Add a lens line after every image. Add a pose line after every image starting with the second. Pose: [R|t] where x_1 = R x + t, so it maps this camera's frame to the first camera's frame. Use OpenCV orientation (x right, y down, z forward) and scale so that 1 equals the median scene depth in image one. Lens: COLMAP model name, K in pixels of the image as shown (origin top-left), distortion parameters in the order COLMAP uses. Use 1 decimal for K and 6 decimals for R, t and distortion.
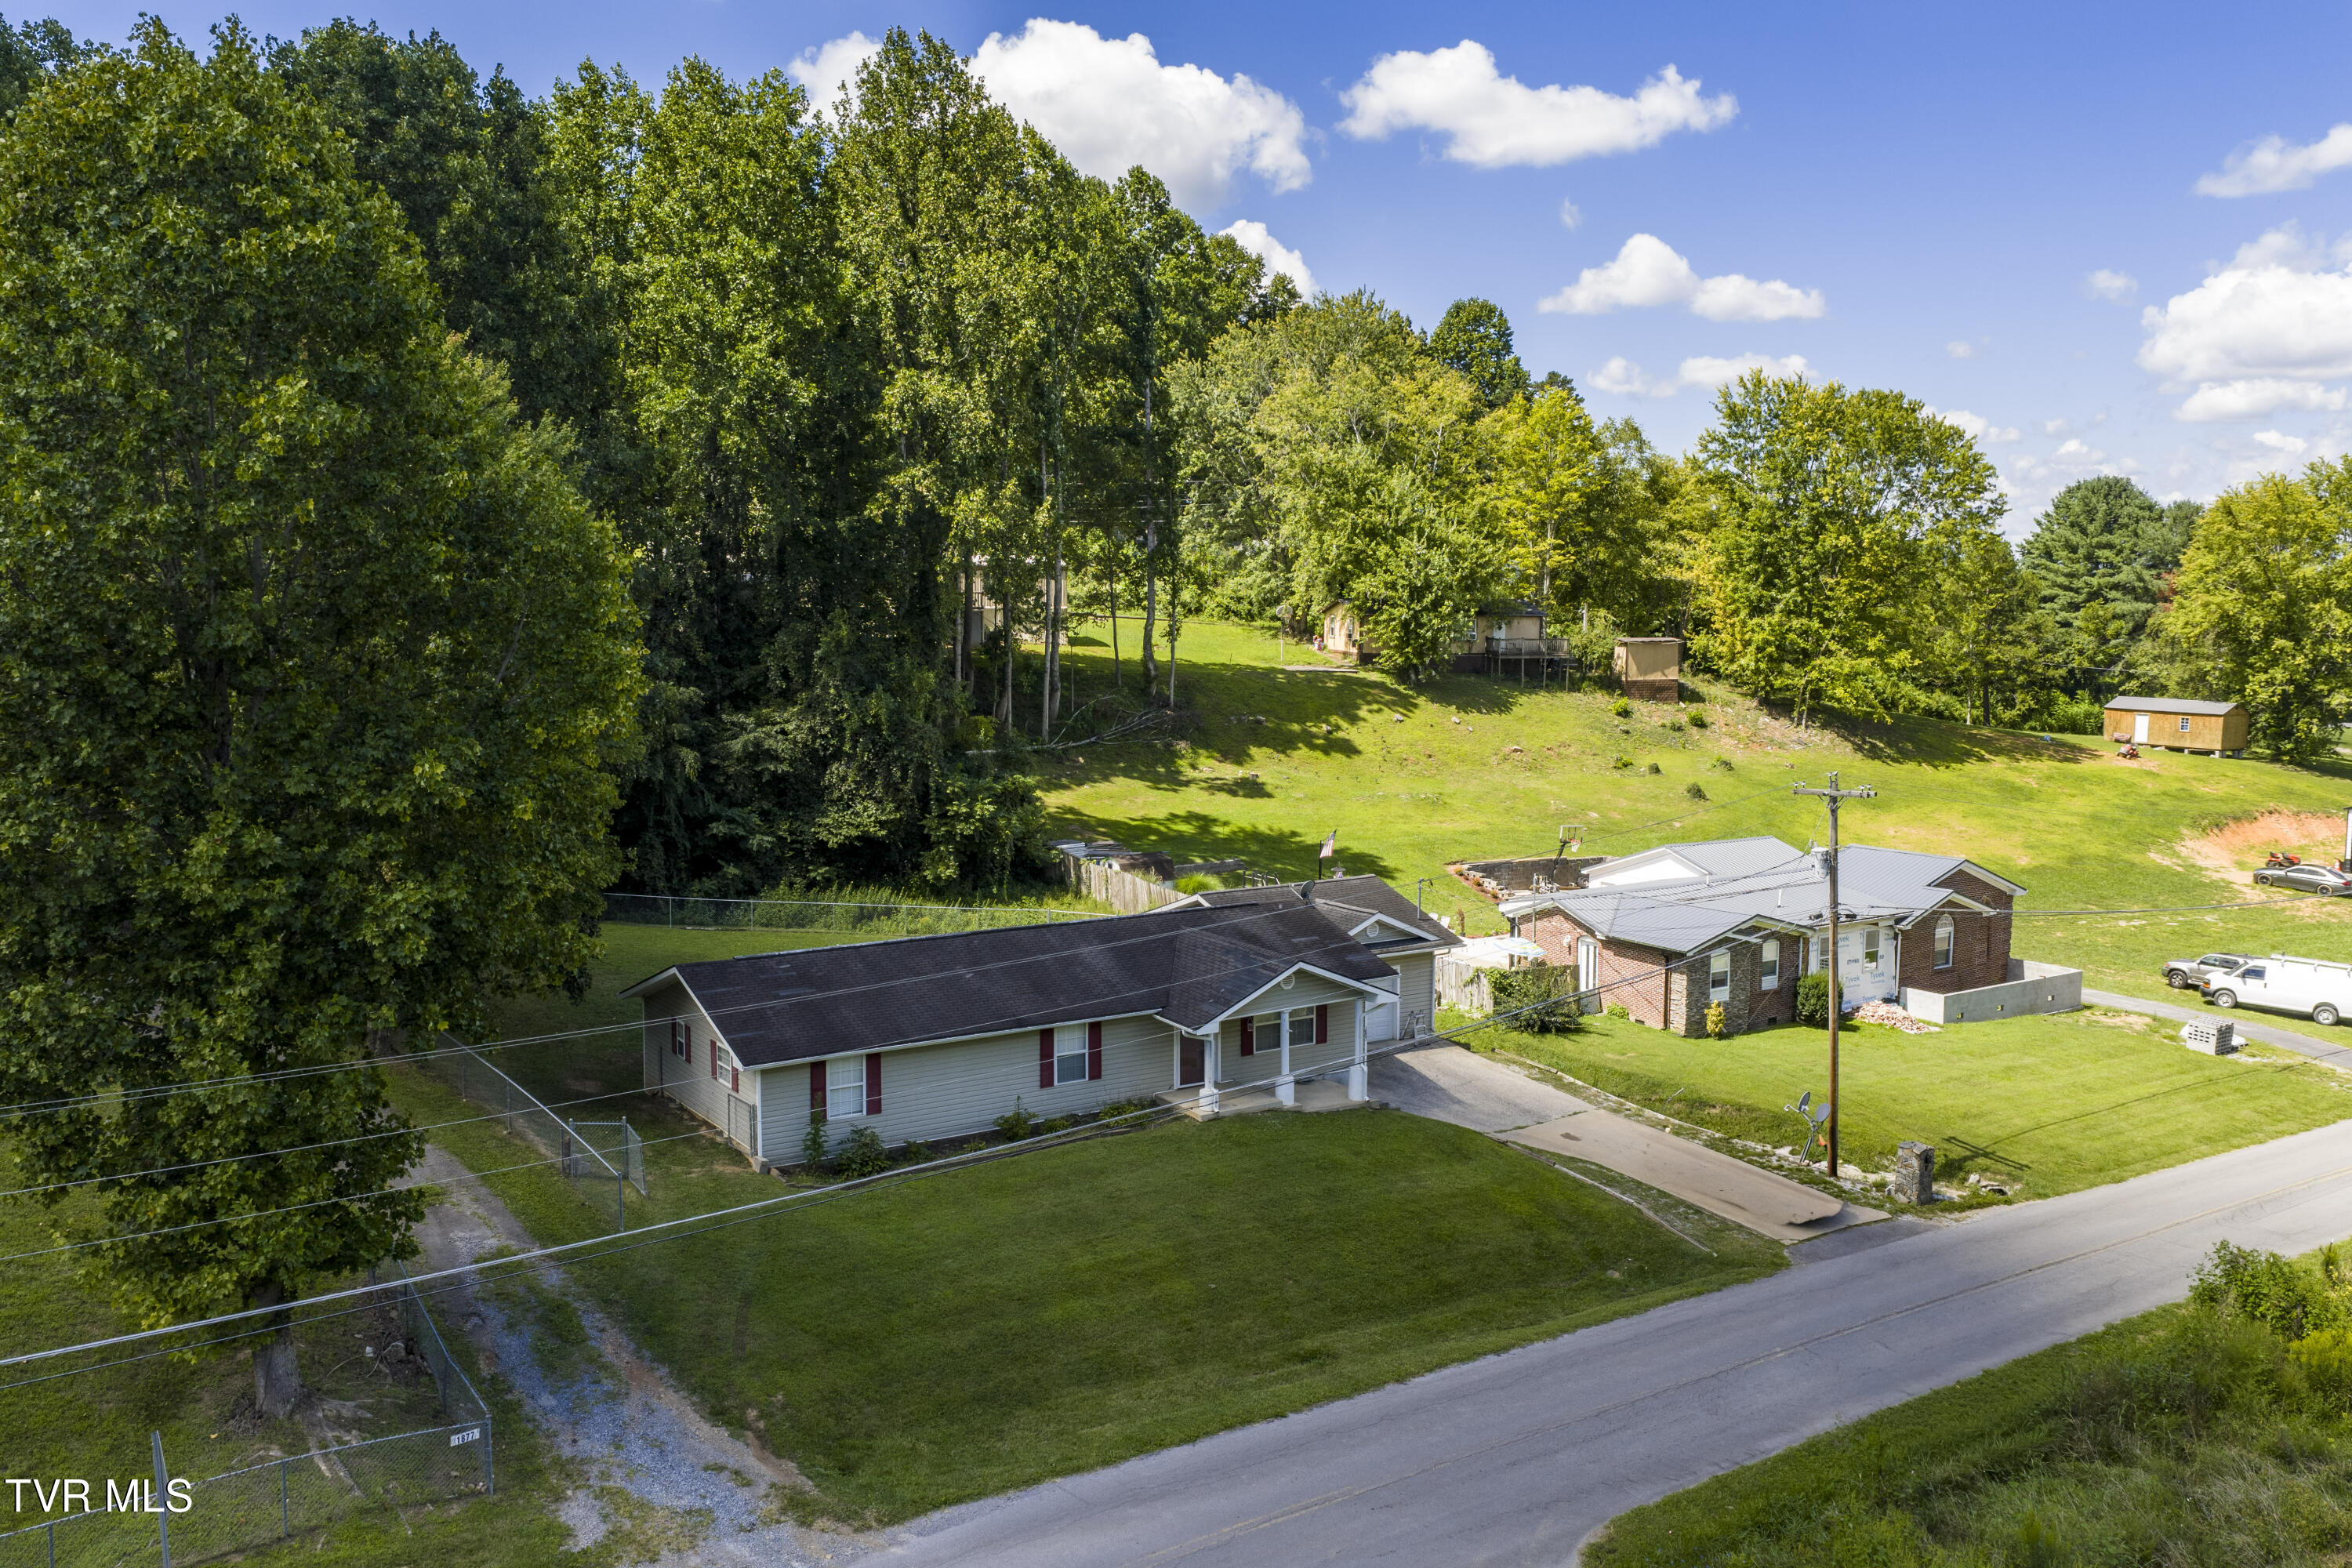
lens RADIAL K [[1931.7, 0, 1176.0], [0, 1931.7, 784.0], [0, 0, 1]] dist [0.011436, -0.005902]
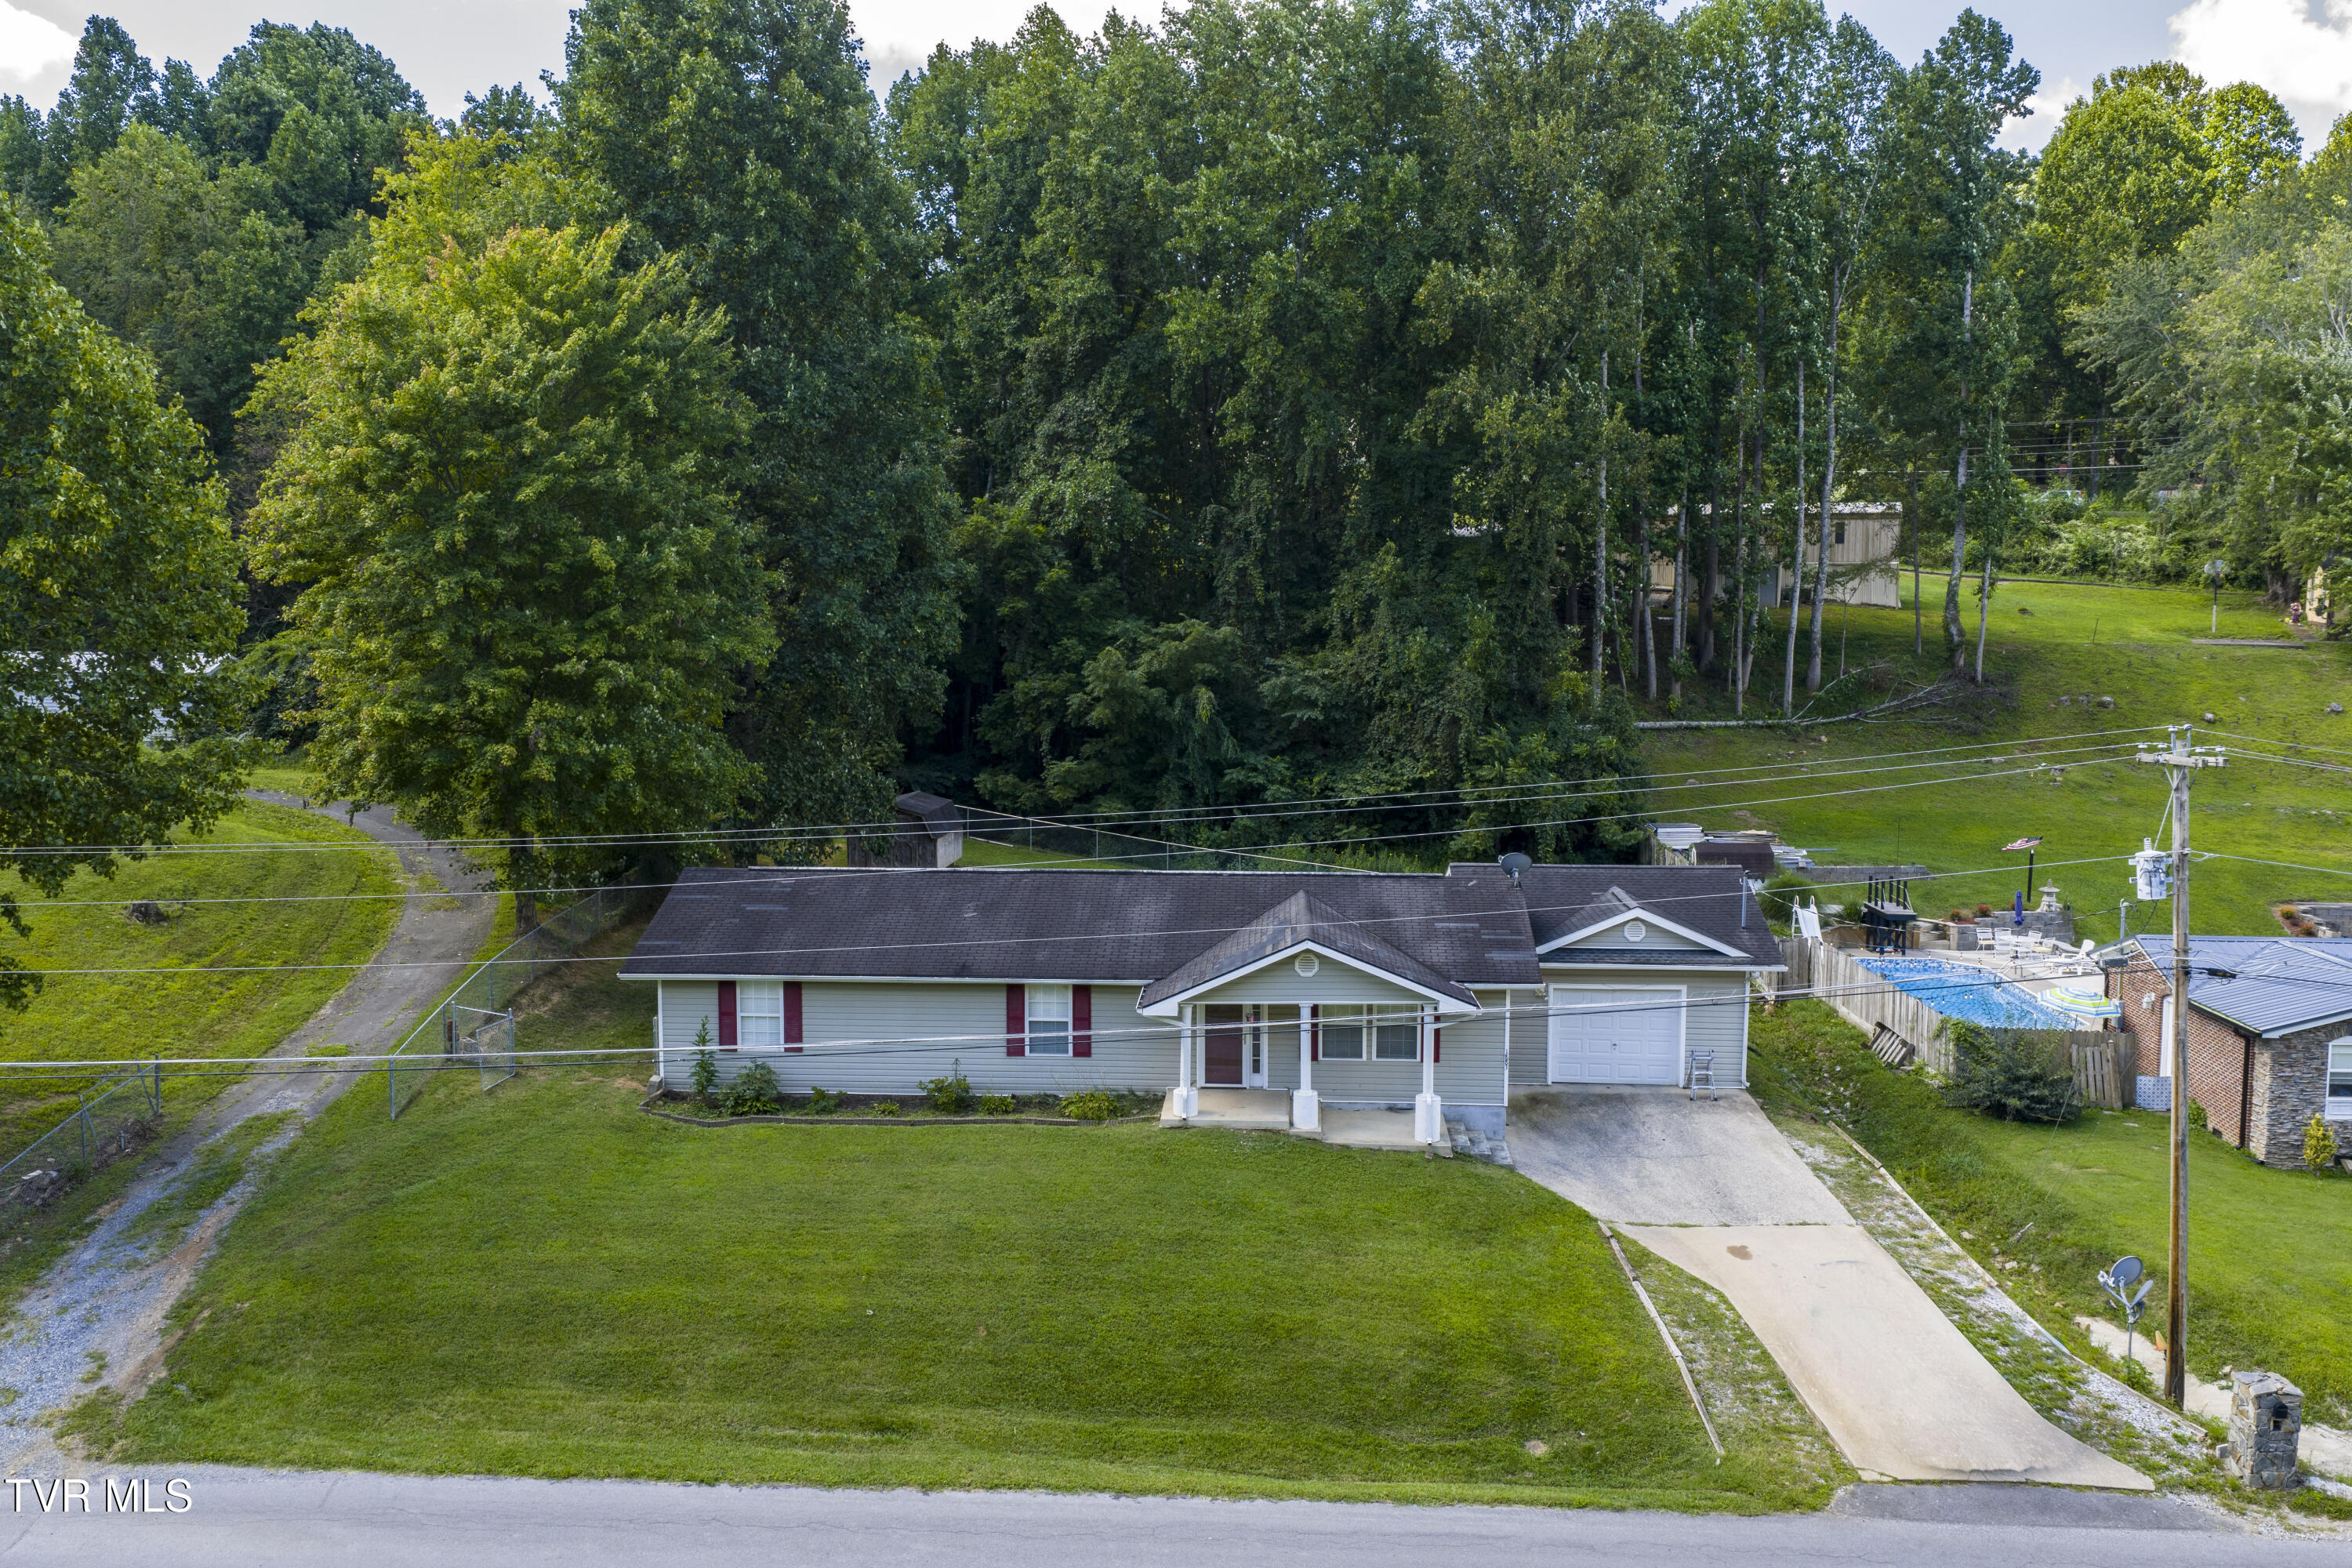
lens RADIAL K [[1931.7, 0, 1176.0], [0, 1931.7, 784.0], [0, 0, 1]] dist [0.011436, -0.005902]
pose [[0.805616, 0.057983, -0.589594, 0.545005], [-0.059844, 0.998073, 0.016385, 0.025049], [0.589408, 0.022084, 0.807534, 0.418958]]
